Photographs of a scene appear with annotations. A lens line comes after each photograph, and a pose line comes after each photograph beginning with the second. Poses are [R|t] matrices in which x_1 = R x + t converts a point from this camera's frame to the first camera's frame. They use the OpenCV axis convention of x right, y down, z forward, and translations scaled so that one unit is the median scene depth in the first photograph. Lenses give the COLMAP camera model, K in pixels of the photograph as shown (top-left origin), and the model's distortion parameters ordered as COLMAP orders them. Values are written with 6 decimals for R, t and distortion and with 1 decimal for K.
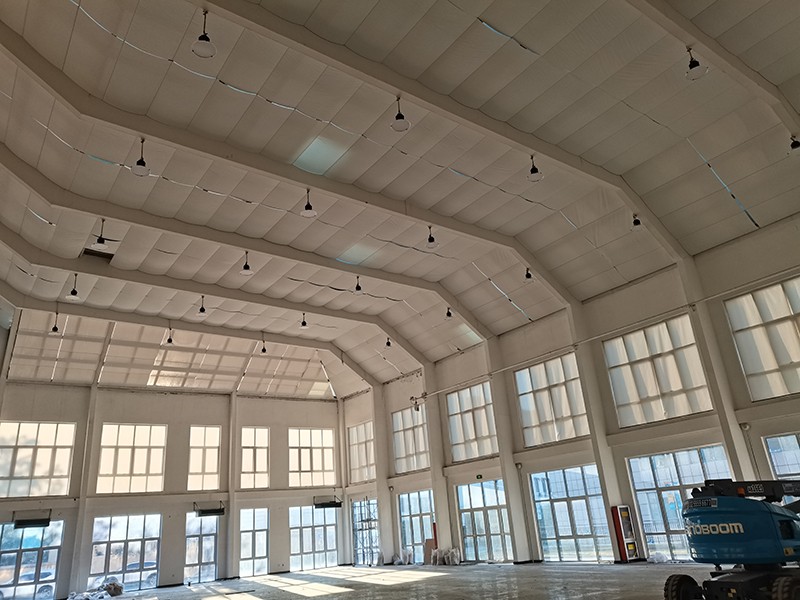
lens RADIAL K [[604.8, 0, 400.0], [0, 604.8, 300.0], [0, 0, 1]] dist [0.049380, -0.058724]
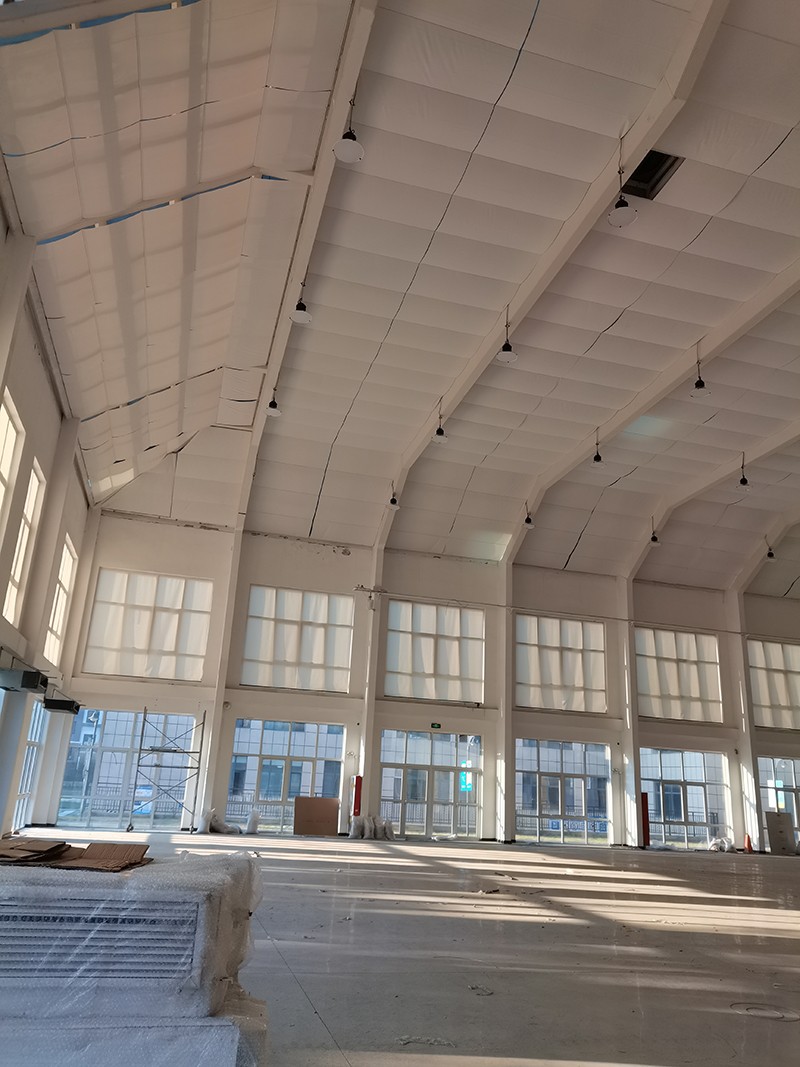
lens RADIAL K [[806.7, 0, 389.4], [0, 806.7, 535.2], [0, 0, 1]] dist [0.049380, -0.058724]
pose [[0.350721, 0.394472, 0.849345, -0.751920], [-0.397769, 0.883826, -0.246235, 0.324194], [-0.847805, -0.251483, 0.466885, 0.598168]]
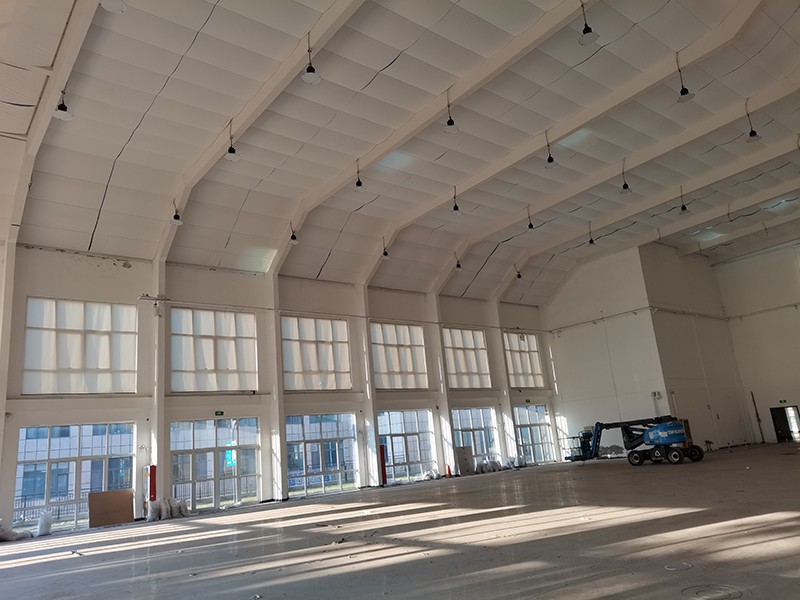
lens RADIAL K [[604.8, 0, 400.0], [0, 604.8, 300.0], [0, 0, 1]] dist [0.049380, -0.058724]
pose [[-0.040539, 0.346285, 0.937253, -0.683092], [-0.246189, 0.905644, -0.345255, 0.350774], [-0.968374, -0.244738, 0.048538, 0.692881]]
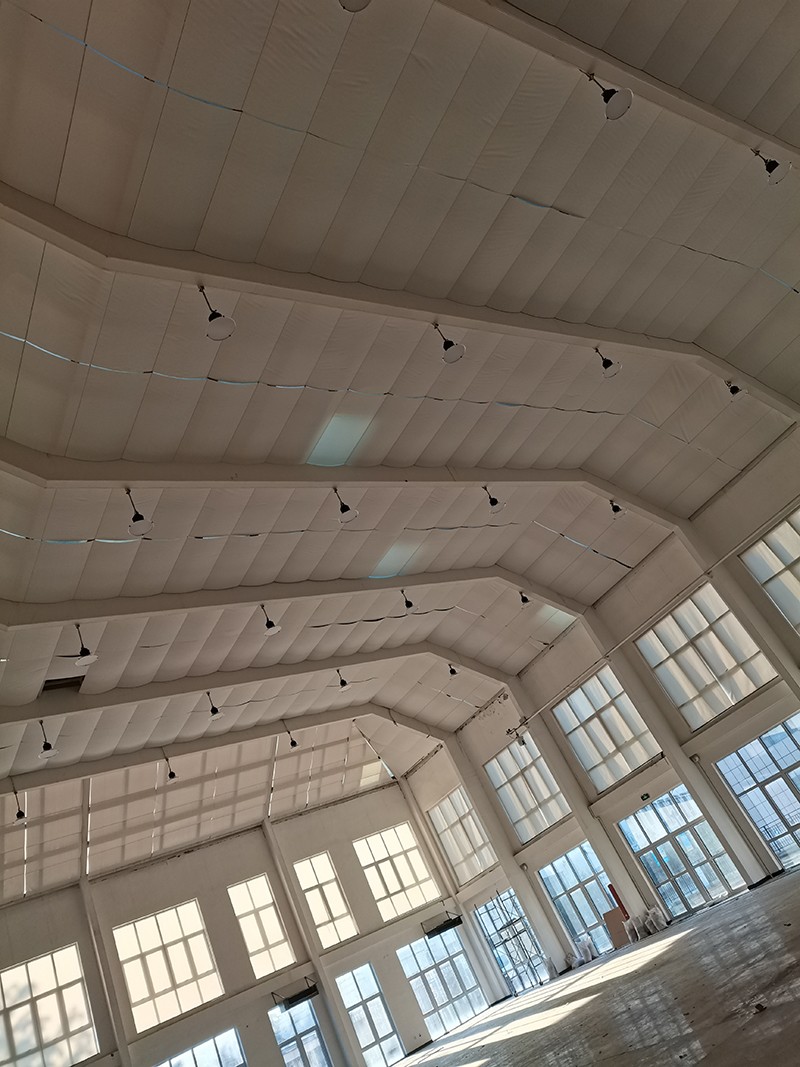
lens RADIAL K [[806.7, 0, 389.4], [0, 806.7, 535.2], [0, 0, 1]] dist [0.049380, -0.058724]
pose [[0.935181, -0.342395, 0.090562, -0.124566], [0.351739, 0.927789, -0.124443, 0.013651], [-0.041414, 0.148231, 0.988085, 0.007829]]
